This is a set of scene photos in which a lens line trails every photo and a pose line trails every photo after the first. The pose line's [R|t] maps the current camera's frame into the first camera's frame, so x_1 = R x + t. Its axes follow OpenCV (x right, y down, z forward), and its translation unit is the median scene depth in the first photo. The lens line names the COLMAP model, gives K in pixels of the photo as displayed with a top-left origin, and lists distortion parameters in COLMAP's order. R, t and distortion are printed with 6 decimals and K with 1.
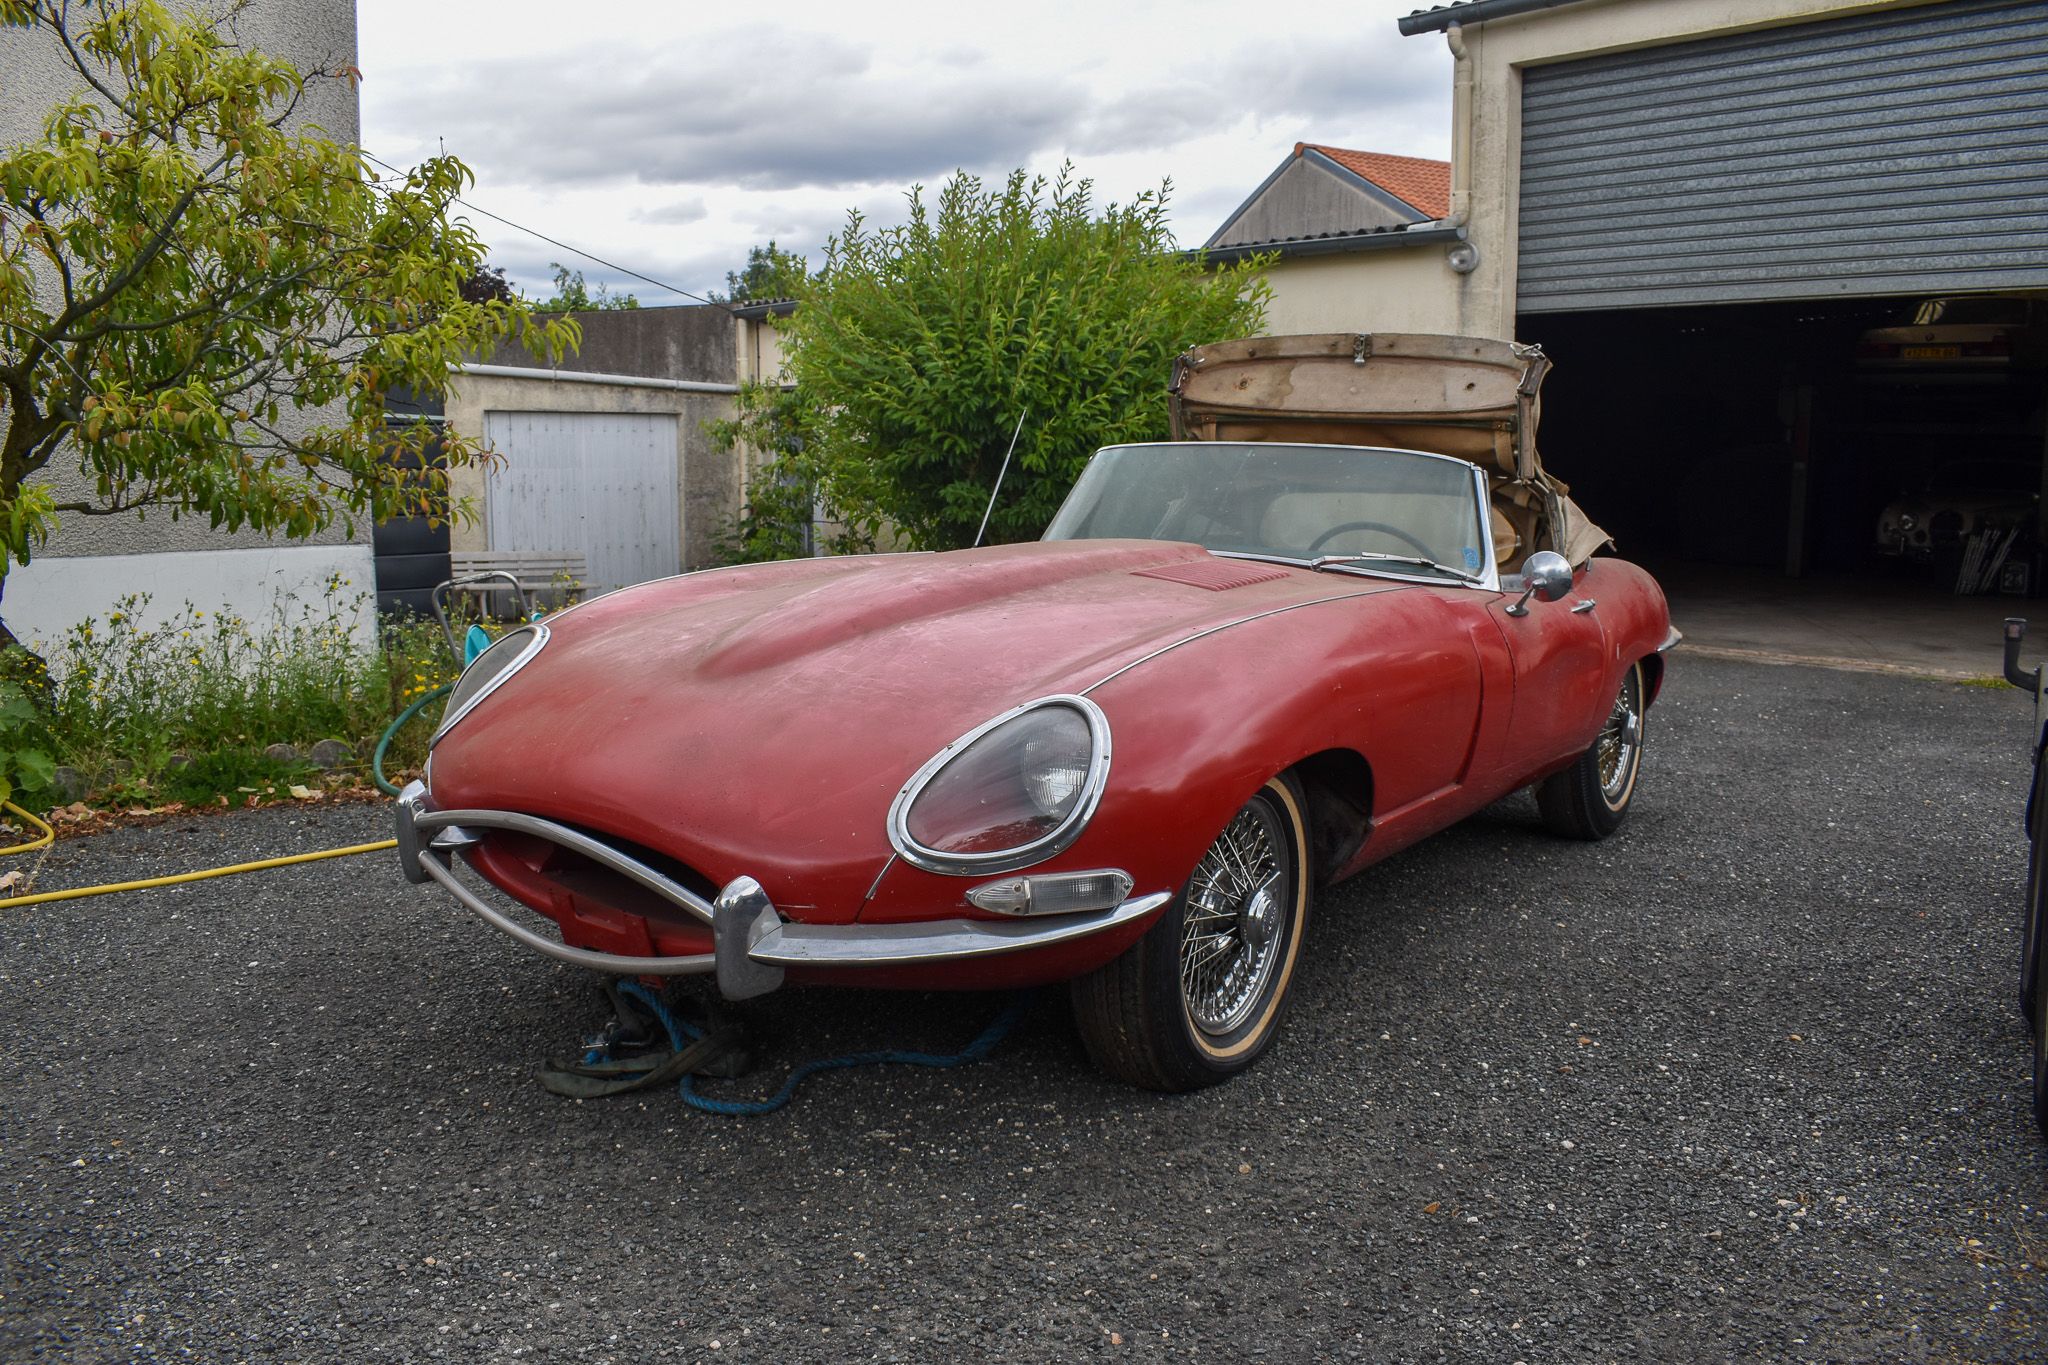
lens RADIAL K [[1498.4, 0, 932.2], [0, 1498.4, 627.4], [0, 0, 1]] dist [-0.075127, 0.001579]
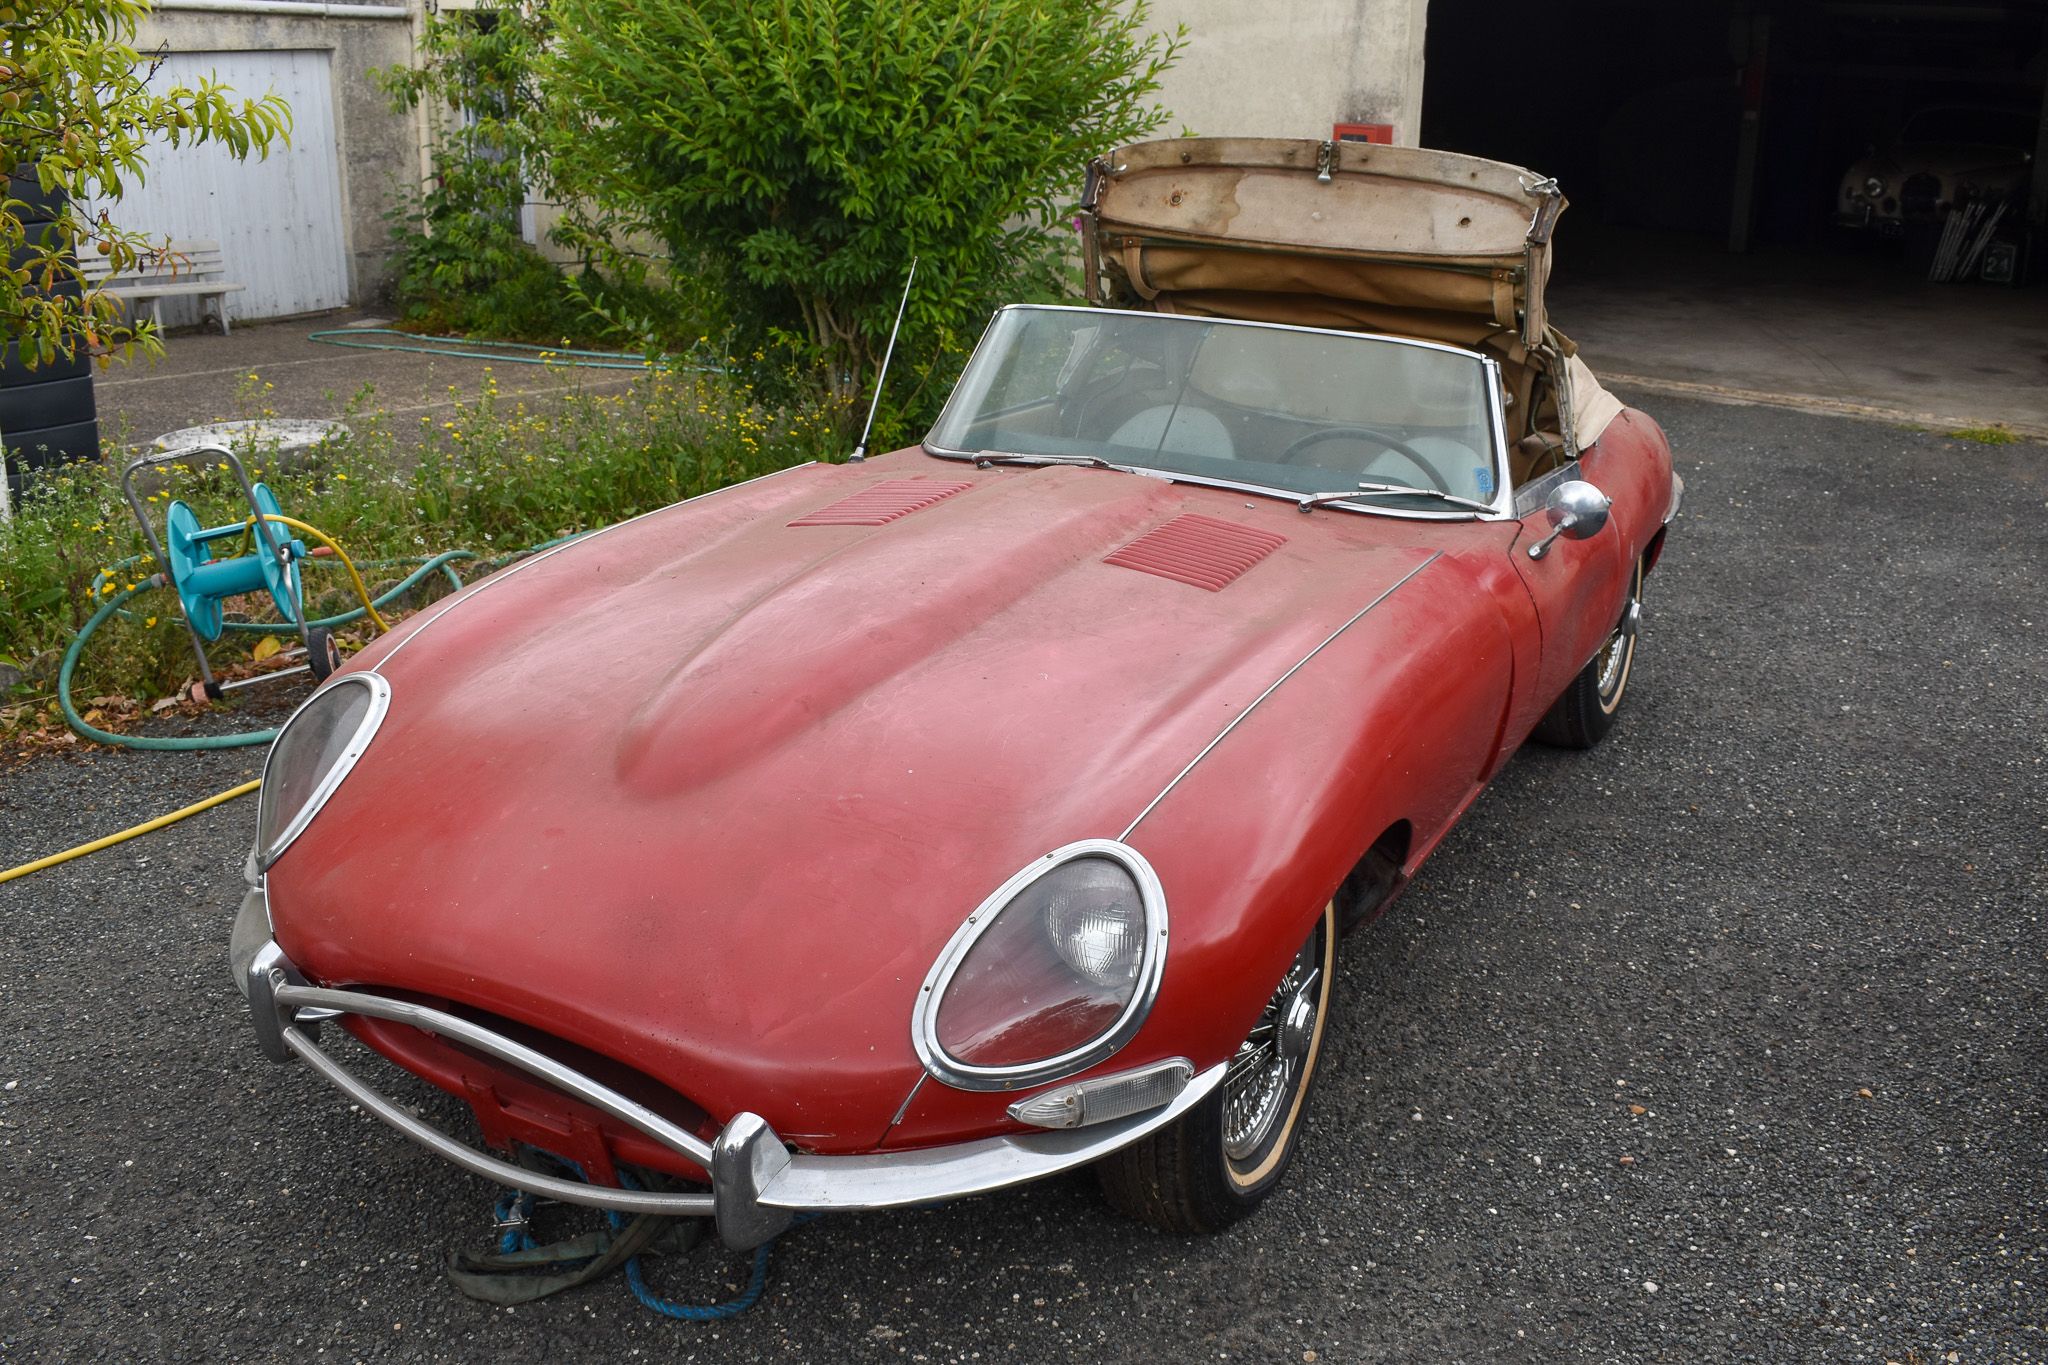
lens RADIAL K [[1880.4, 0, 891.1], [0, 1880.4, 589.4], [0, 0, 1]] dist [-0.055877, -0.012270]
pose [[0.991989, -0.042758, 0.118871, -0.073717], [0.022576, 0.985833, 0.166204, -0.136482], [-0.124293, -0.162189, 0.978900, 0.009763]]
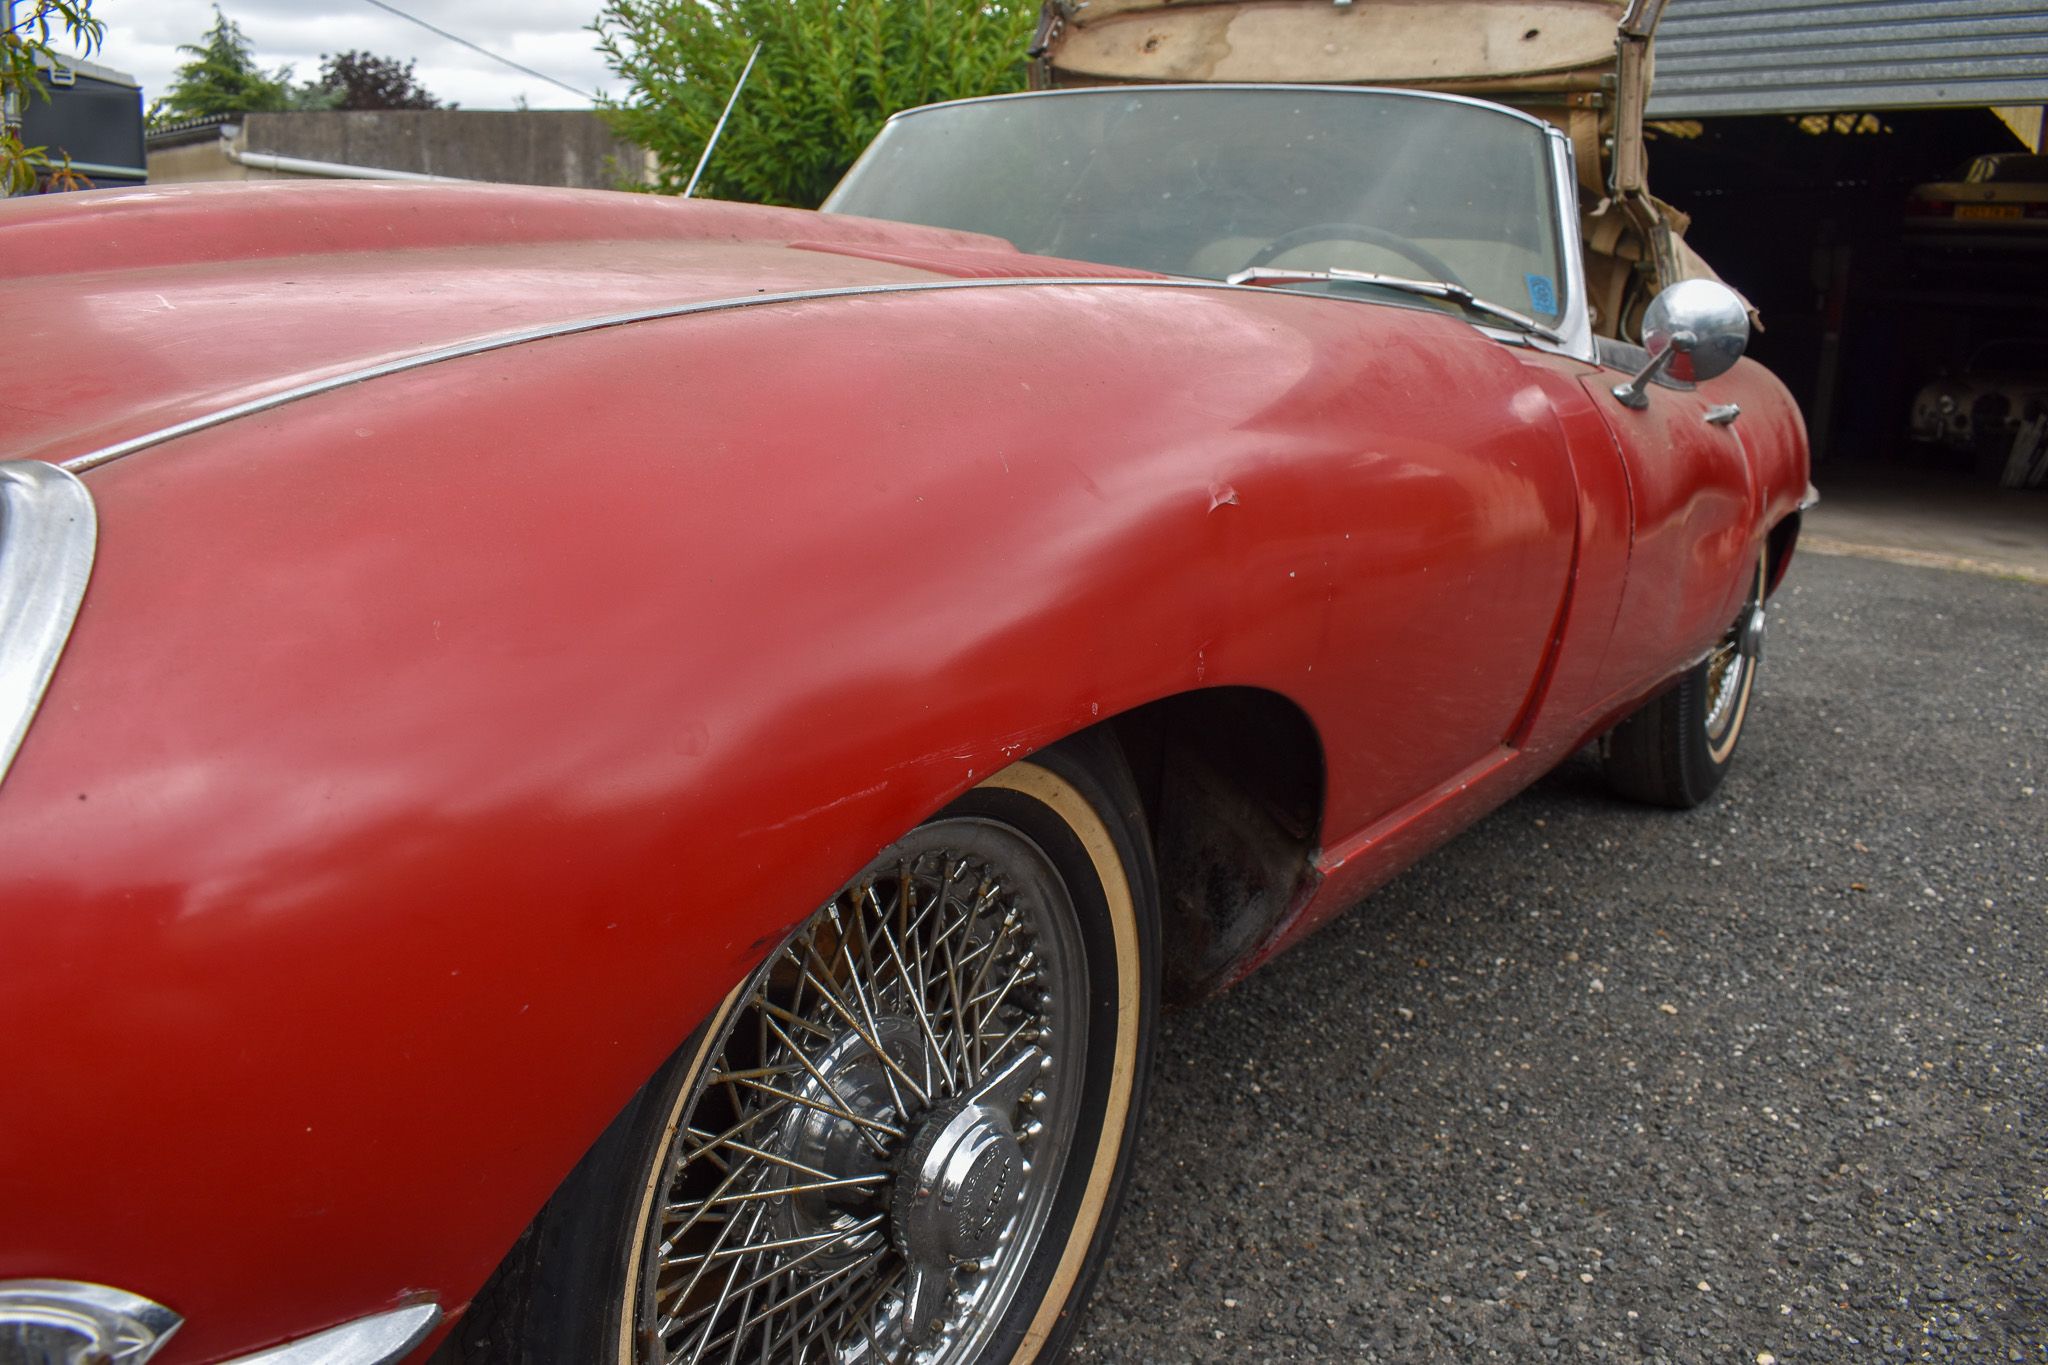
lens RADIAL K [[1559.6, 0, 935.7], [0, 1559.6, 629.3], [0, 0, 1]] dist [-0.099544, 0.018379]
pose [[0.998998, 0.030731, 0.032548, 0.115911], [-0.033453, 0.995675, 0.086672, 0.023609], [-0.029744, -0.087674, 0.995705, 0.385950]]
